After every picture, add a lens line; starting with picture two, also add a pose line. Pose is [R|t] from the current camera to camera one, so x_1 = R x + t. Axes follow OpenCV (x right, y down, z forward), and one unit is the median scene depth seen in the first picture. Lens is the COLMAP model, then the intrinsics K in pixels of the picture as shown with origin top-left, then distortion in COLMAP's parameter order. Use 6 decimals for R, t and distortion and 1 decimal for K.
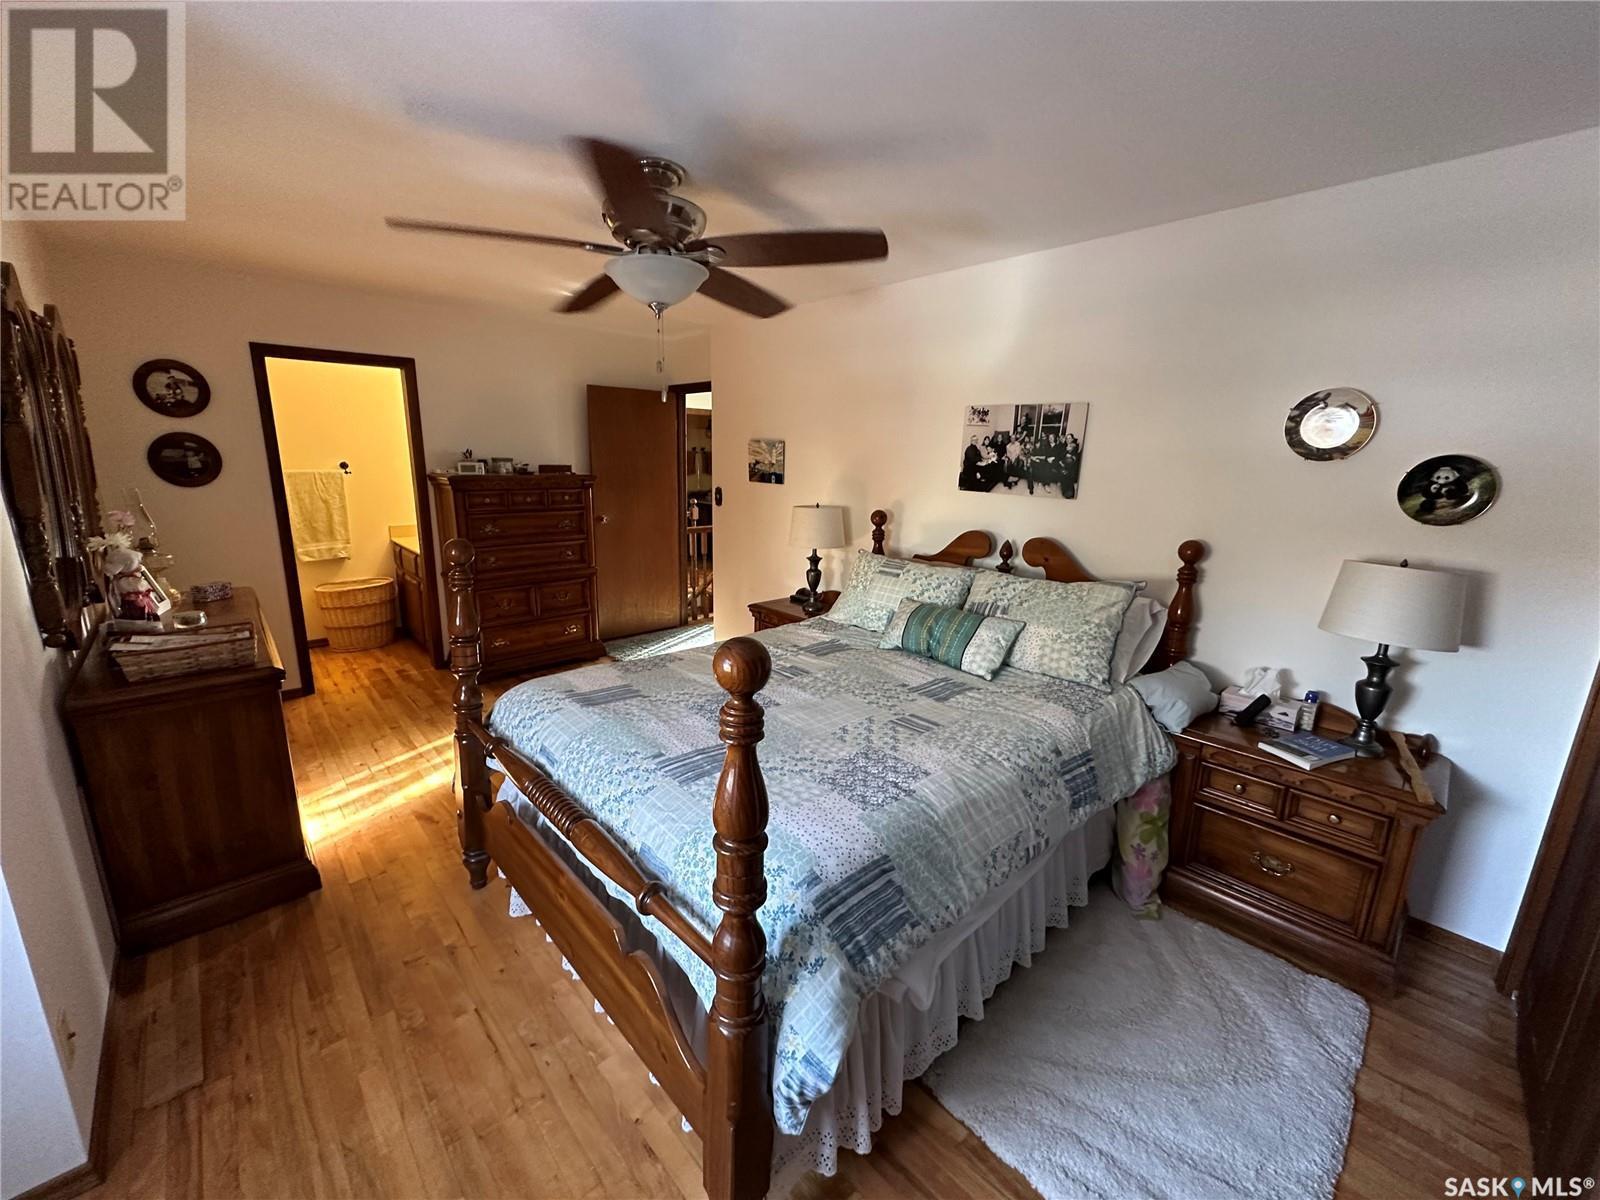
lens RADIAL K [[638.8, 0, 800.1], [0, 638.8, 597.9], [0, 0, 1]] dist [0.000412, 0.000293]
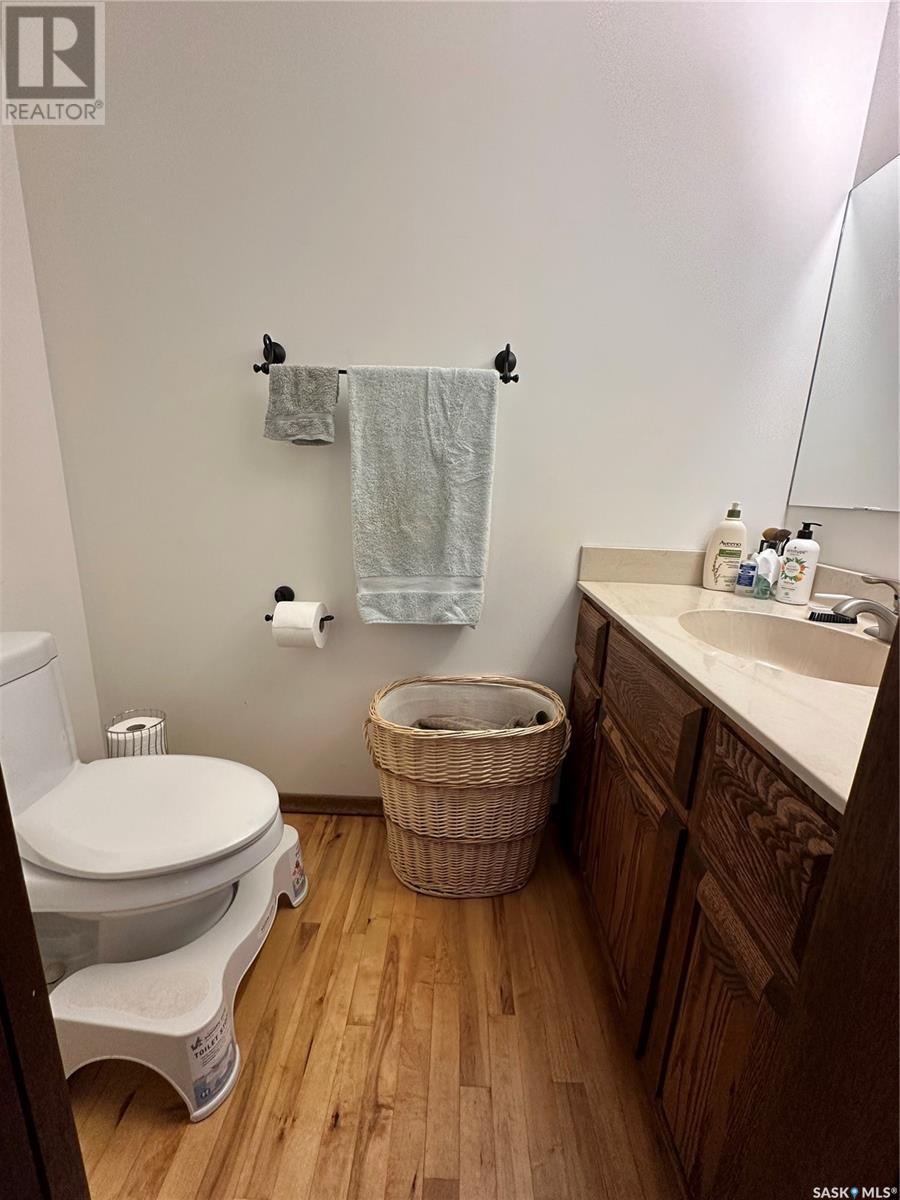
lens RADIAL K [[479.1, 0, 447.7], [0, 479.1, 601.1], [0, 0, 1]] dist [0.000412, 0.000293]
pose [[0.709999, 0.168191, -0.683822, -0.546250], [-0.172334, 0.983031, 0.062853, -0.093175], [0.682790, 0.073220, 0.726936, 0.813646]]
